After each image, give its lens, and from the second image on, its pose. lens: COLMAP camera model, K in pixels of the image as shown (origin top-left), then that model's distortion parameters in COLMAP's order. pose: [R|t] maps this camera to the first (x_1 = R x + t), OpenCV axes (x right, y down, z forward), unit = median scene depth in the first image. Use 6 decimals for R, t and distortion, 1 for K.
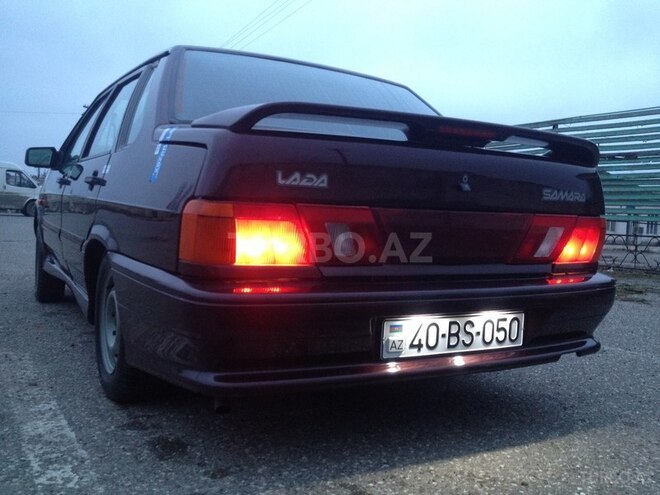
lens RADIAL K [[662.0, 0, 344.5], [0, 662.0, 246.1], [0, 0, 1]] dist [0.228616, -1.250179]
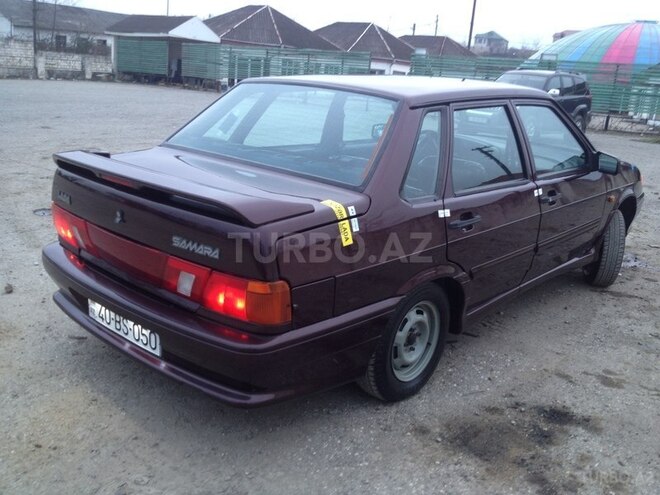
lens RADIAL K [[666.2, 0, 330.0], [0, 666.2, 247.5], [0, 0, 1]] dist [-0.027888, -0.017582]
pose [[0.304155, 0.243819, -0.920892, 1.492268], [-0.101034, 0.969495, 0.223318, -0.362209], [0.947250, 0.025118, 0.319511, 0.938304]]
